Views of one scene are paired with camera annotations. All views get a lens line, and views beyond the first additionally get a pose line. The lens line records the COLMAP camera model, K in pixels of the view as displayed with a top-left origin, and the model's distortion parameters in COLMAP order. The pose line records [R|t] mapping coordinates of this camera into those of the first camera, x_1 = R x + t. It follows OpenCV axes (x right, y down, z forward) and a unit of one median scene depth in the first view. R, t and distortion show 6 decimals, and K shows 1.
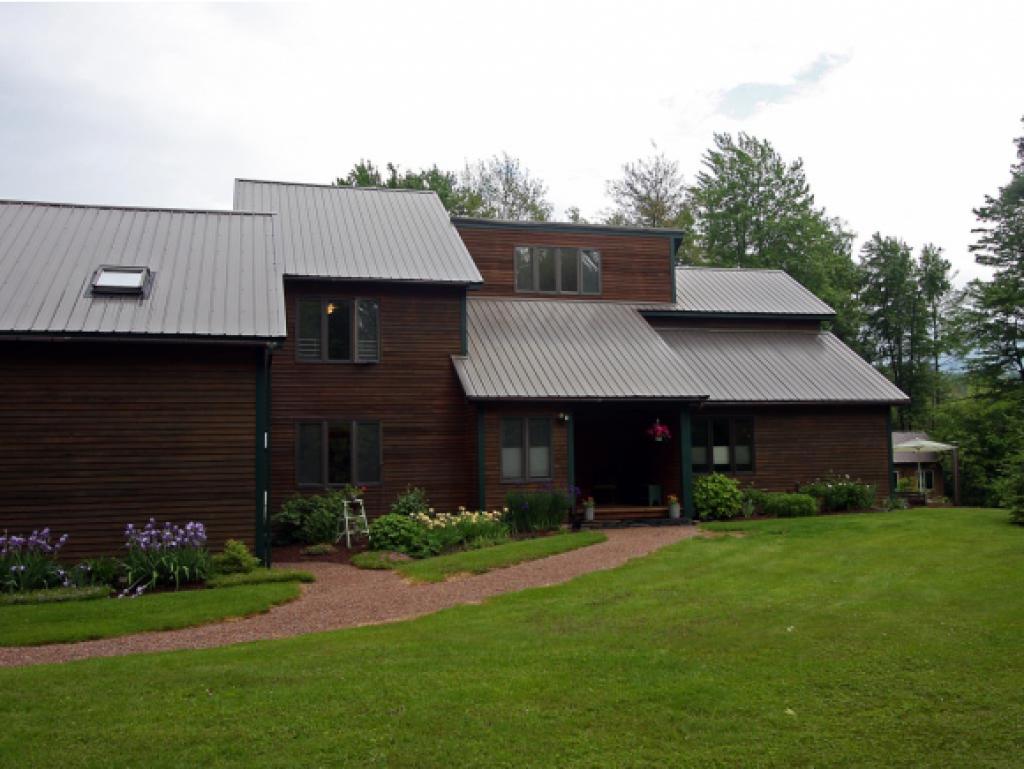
lens RADIAL K [[901.8, 0, 511.8], [0, 901.8, 385.4], [0, 0, 1]] dist [-0.005284, -0.012165]
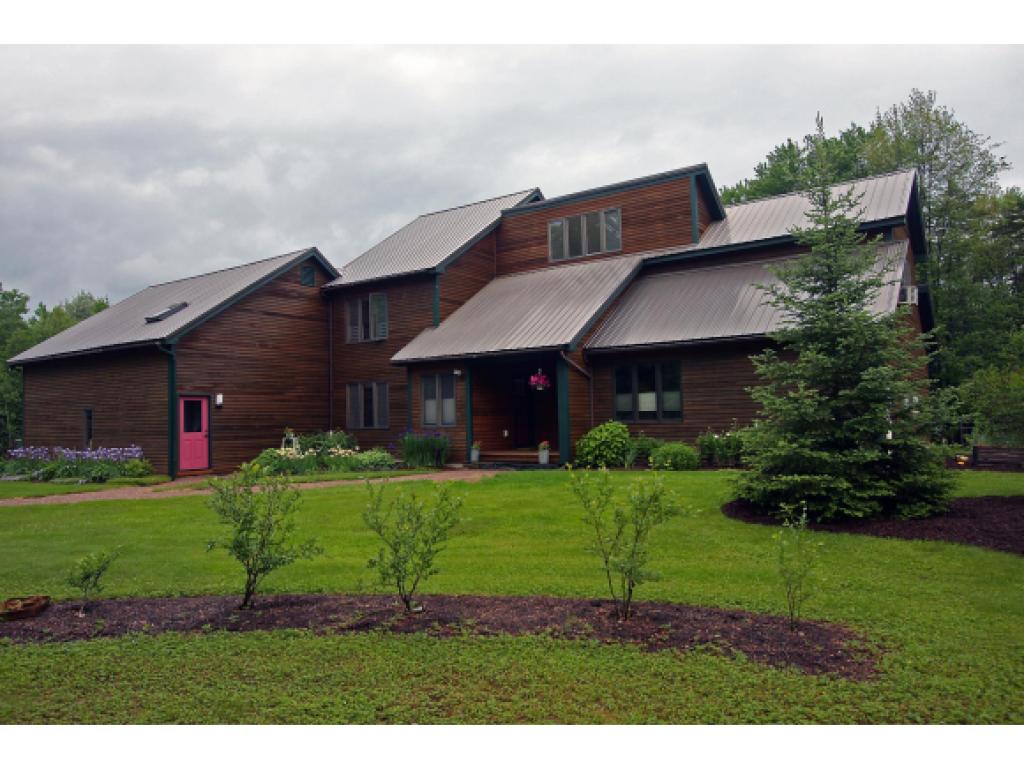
lens RADIAL K [[735.8, 0, 511.5], [0, 735.8, 383.4], [0, 0, 1]] dist [0.007859, 0.000238]
pose [[0.633560, -0.039325, -0.772693, 0.847858], [0.071242, 0.997430, 0.007652, 0.047109], [0.770407, -0.059896, 0.634733, 0.448584]]
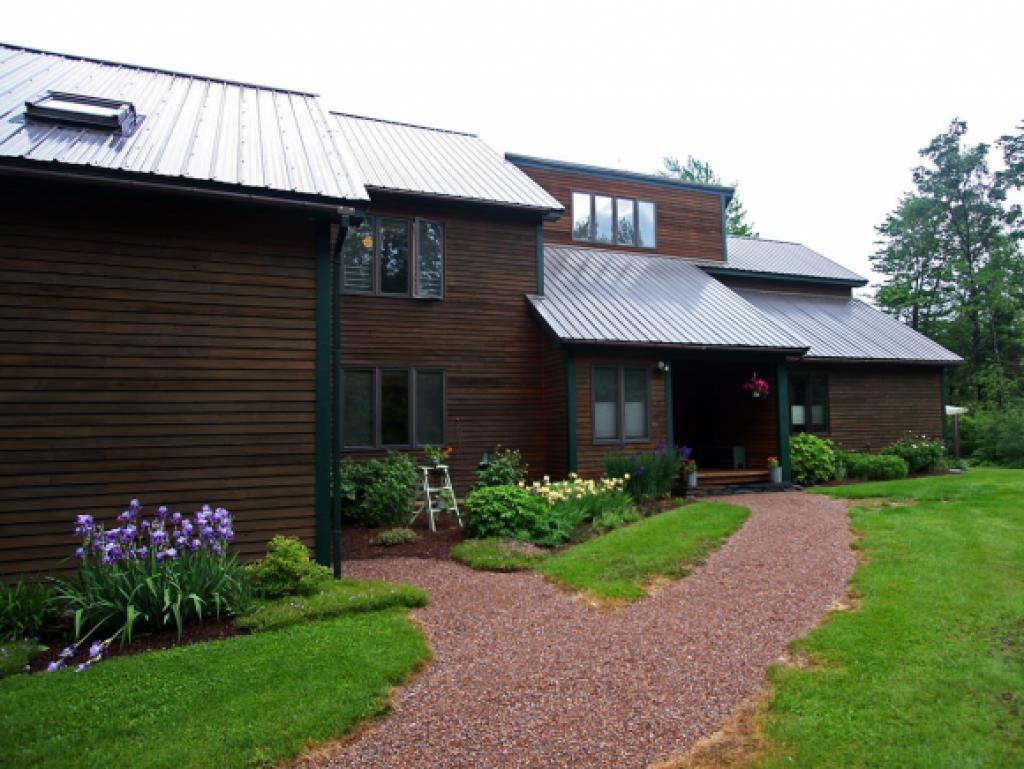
lens RADIAL K [[689.9, 0, 559.0], [0, 689.9, 385.8], [0, 0, 1]] dist [-0.011447, 0.010378]
pose [[0.989531, 0.007851, 0.144108, -0.135756], [-0.009624, 0.999886, 0.011611, 0.046773], [-0.144001, -0.012877, 0.989494, 0.369115]]
